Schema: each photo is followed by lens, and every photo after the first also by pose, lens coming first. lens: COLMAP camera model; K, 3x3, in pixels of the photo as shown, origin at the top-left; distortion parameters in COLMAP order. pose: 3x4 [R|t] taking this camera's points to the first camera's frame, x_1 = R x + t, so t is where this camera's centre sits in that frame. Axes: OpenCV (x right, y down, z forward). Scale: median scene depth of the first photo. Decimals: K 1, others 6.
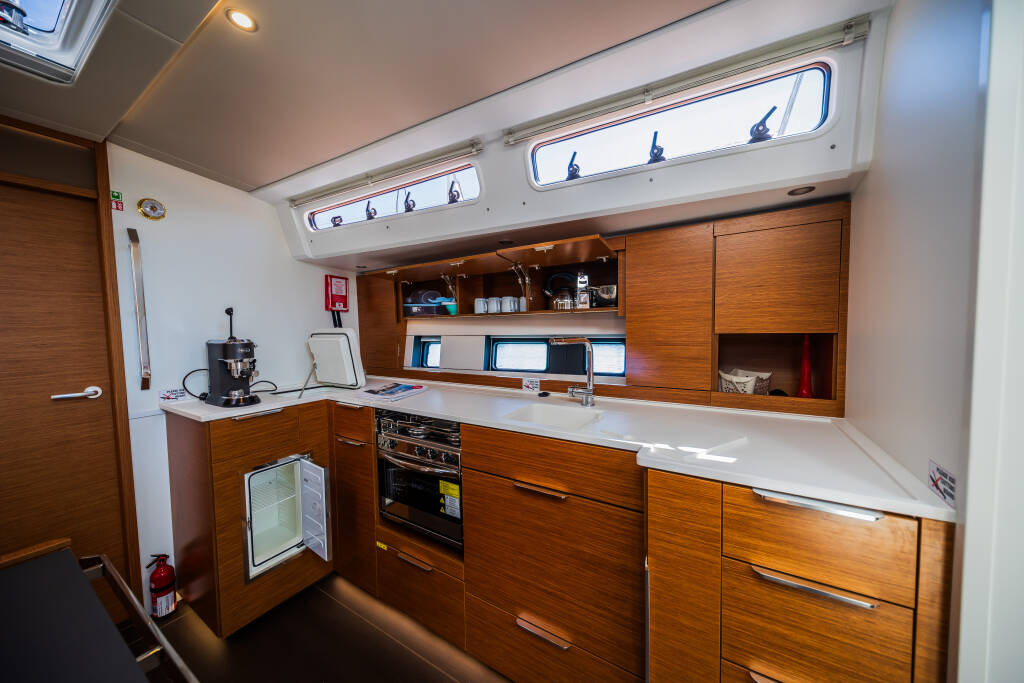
lens RADIAL K [[346.8, 0, 509.1], [0, 346.8, 346.1], [0, 0, 1]] dist [0.000744, -0.000132]
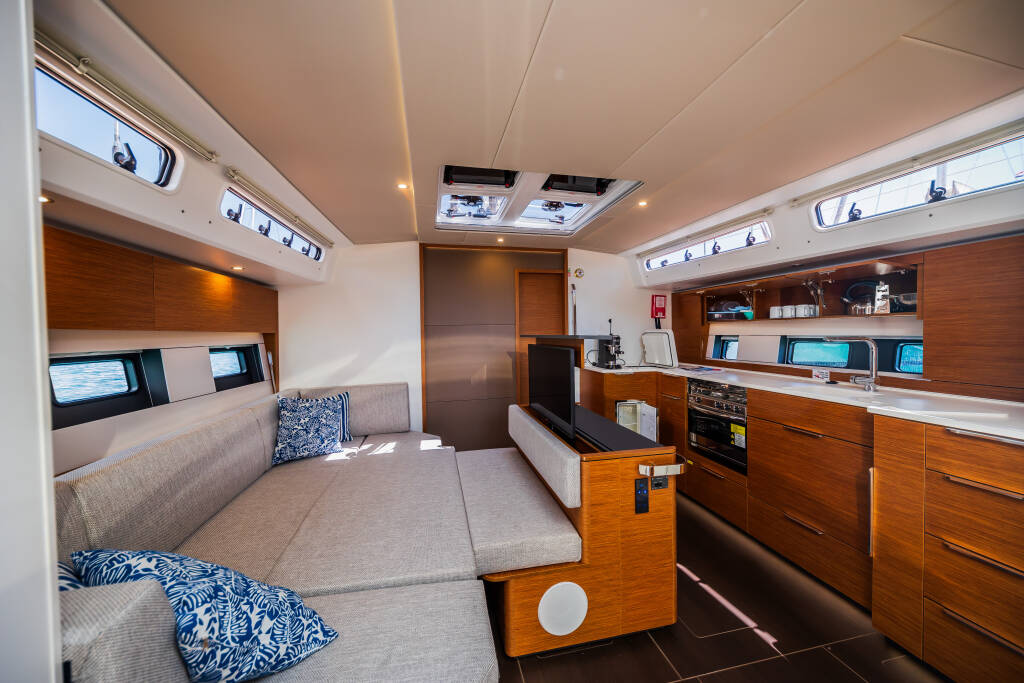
lens RADIAL K [[340.9, 0, 503.5], [0, 340.9, 340.0], [0, 0, 1]] dist [-0.000173, -0.000187]
pose [[0.684694, 0.025988, -0.728367, 0.174017], [-0.039014, 0.999238, -0.001022, 0.031425], [0.727786, 0.029116, 0.685186, -0.688595]]
